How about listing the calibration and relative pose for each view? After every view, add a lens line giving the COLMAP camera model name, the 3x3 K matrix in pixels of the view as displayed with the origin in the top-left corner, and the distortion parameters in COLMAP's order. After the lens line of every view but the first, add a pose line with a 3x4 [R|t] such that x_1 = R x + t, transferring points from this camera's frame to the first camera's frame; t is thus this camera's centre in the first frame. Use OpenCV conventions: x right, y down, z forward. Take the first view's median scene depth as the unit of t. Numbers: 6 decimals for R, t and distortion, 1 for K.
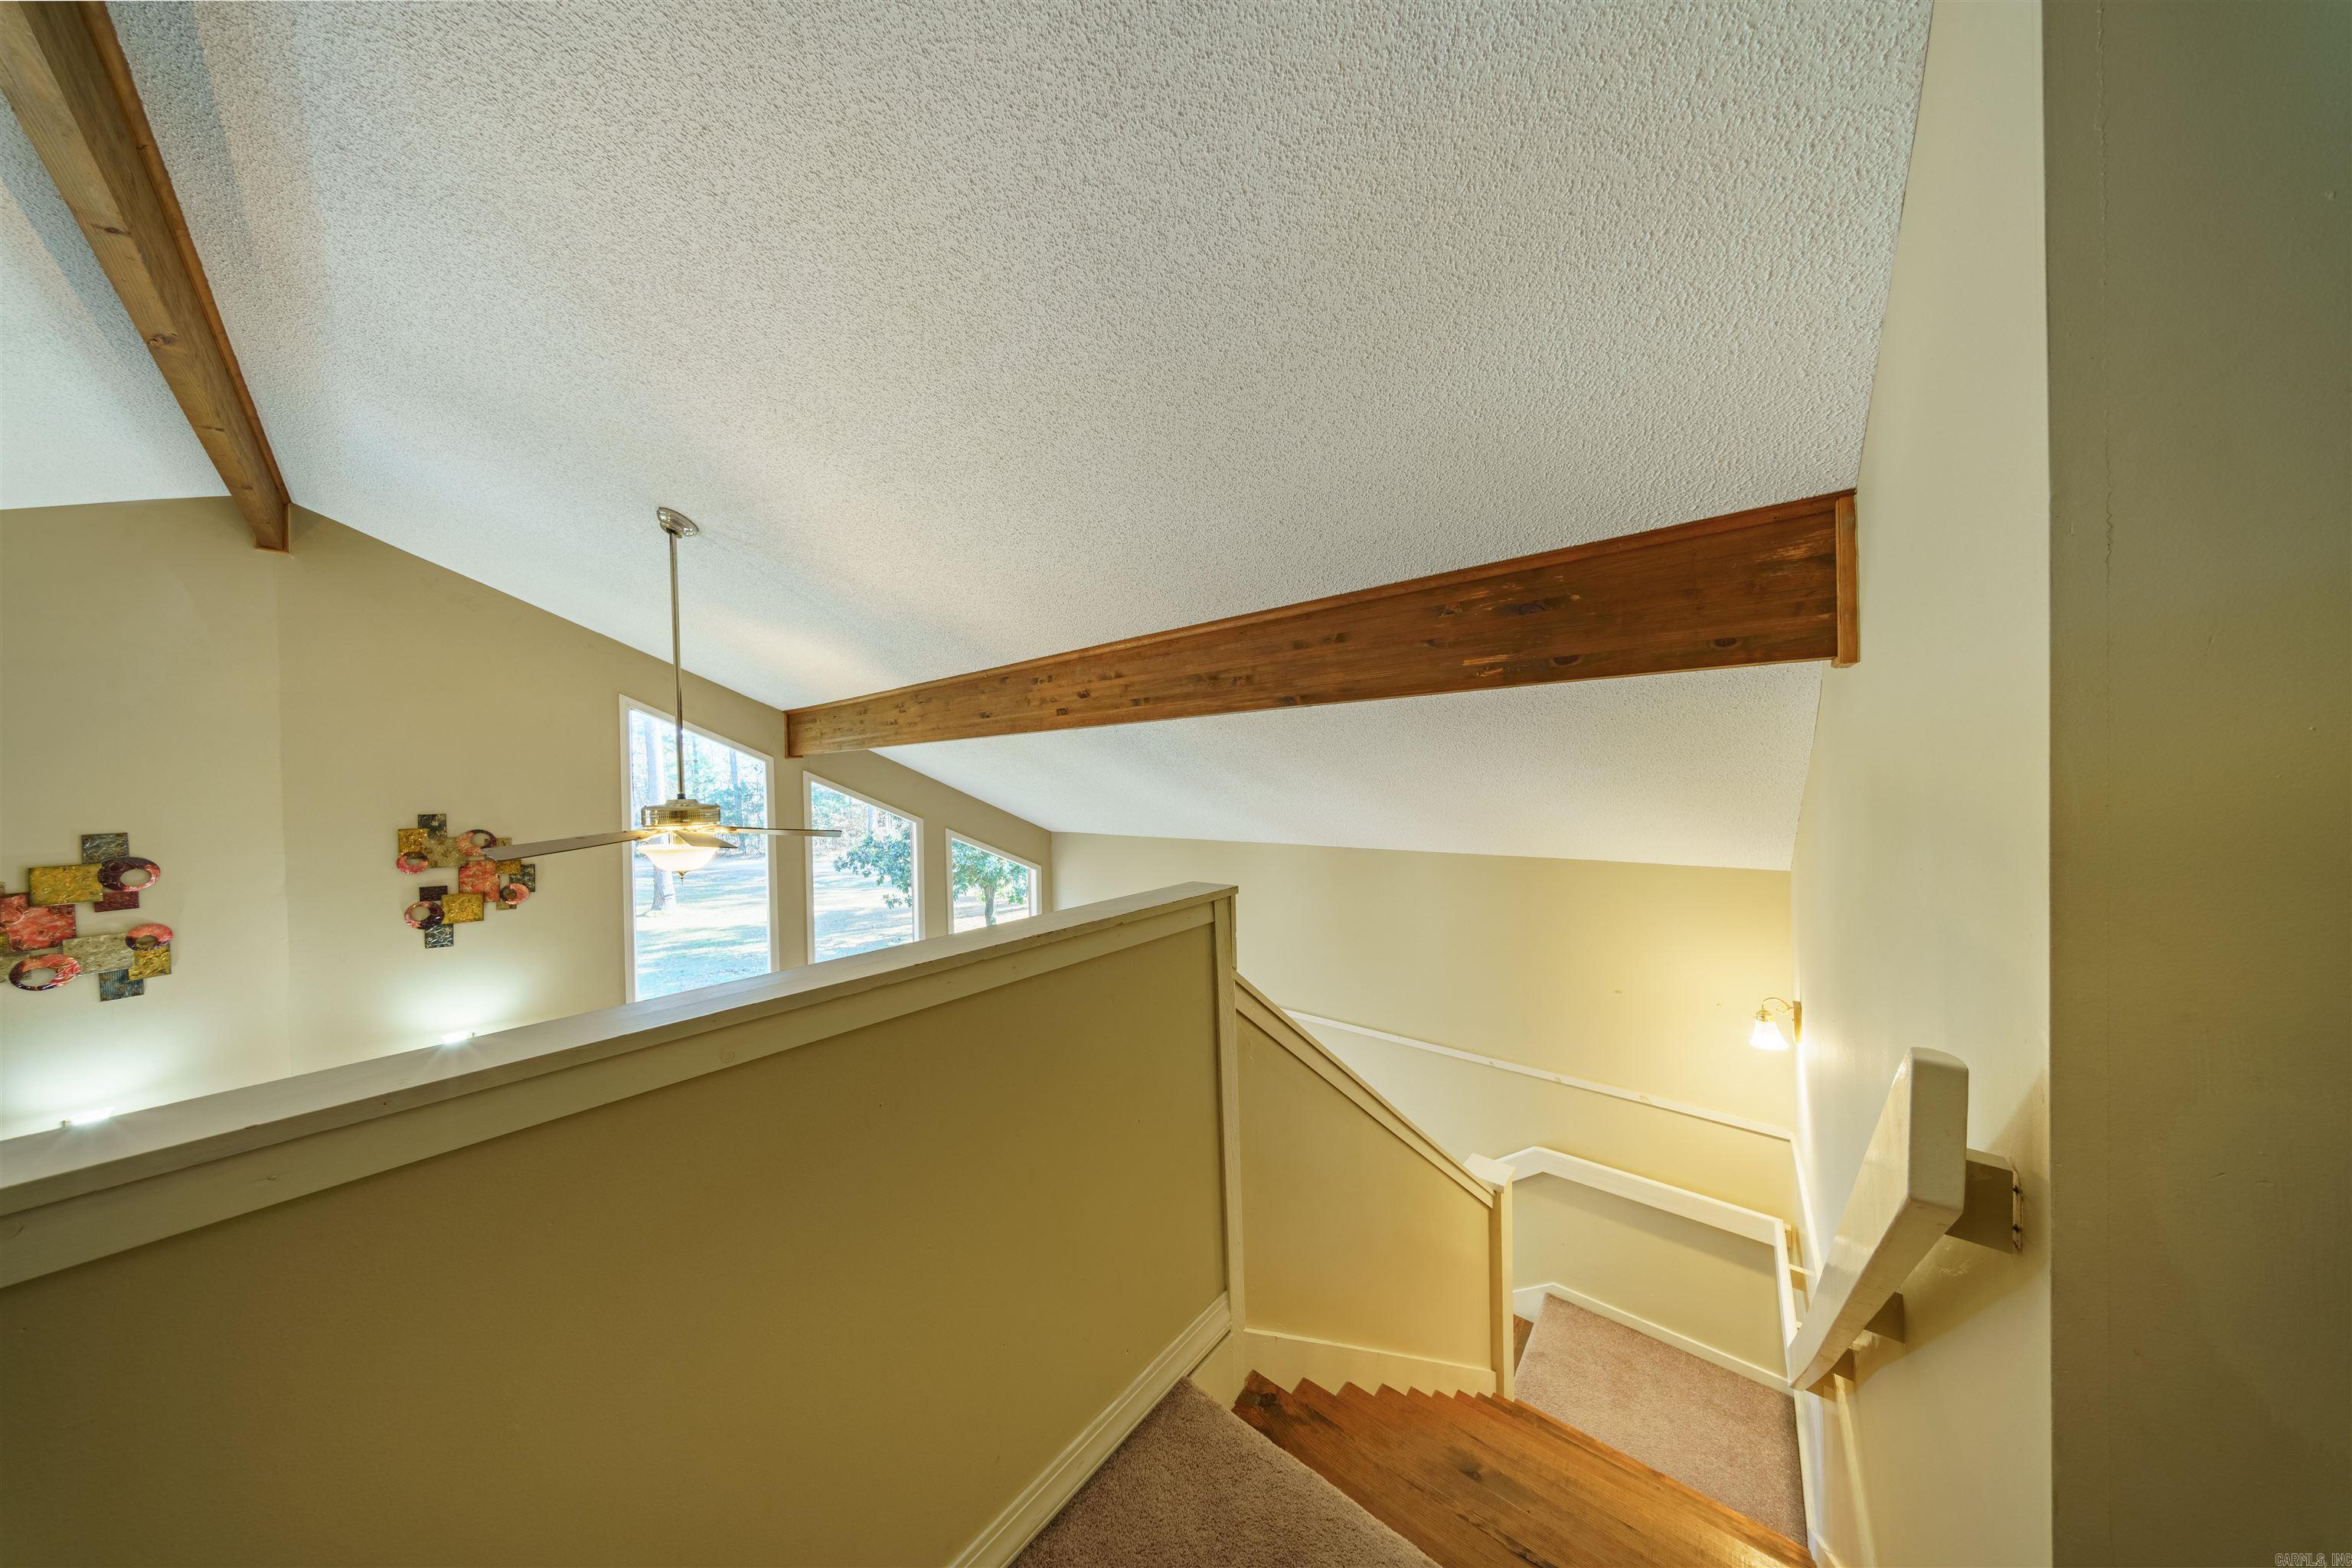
lens RADIAL K [[687.2, 0, 1180.1], [0, 687.2, 789.1], [0, 0, 1]] dist [-0.008062, 0.001458]
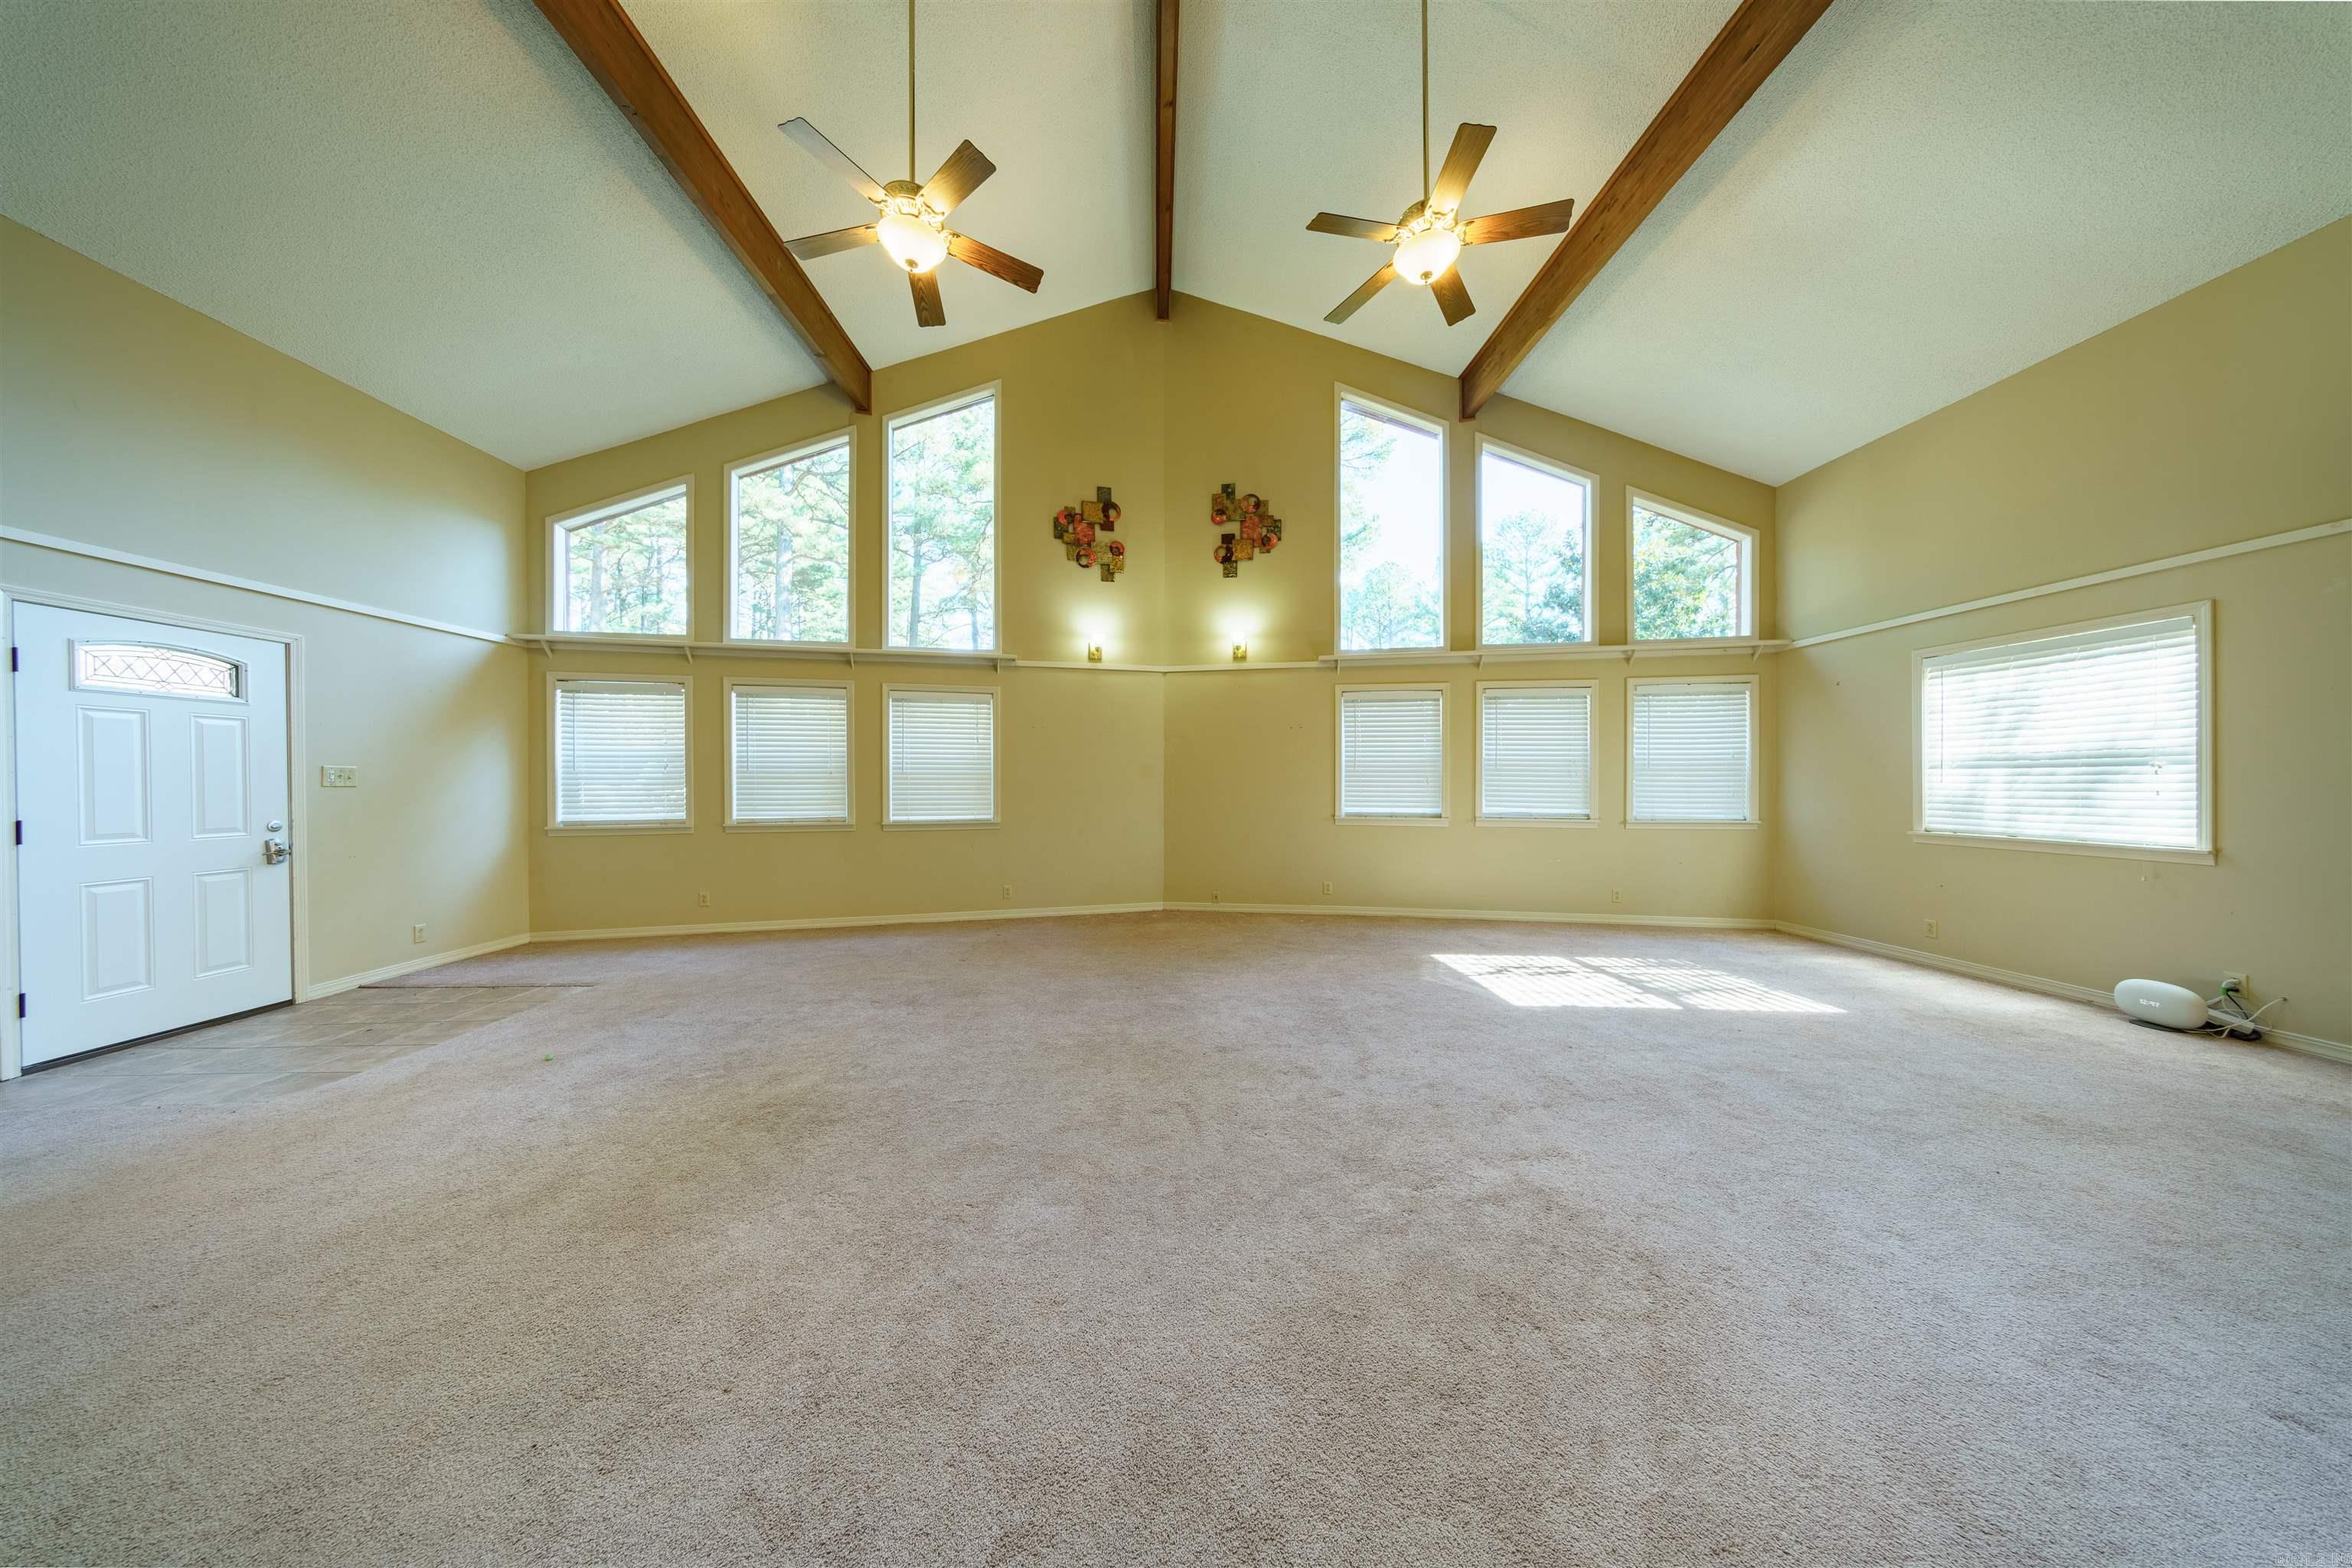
lens RADIAL K [[687.2, 0, 1178.8], [0, 687.2, 778.8], [0, 0, 1]] dist [-0.008062, 0.001458]
pose [[0.656093, 0.019787, -0.754420, -0.069881], [-0.017746, 0.999784, 0.010789, 0.679507], [0.754471, 0.006309, 0.656303, -0.022670]]
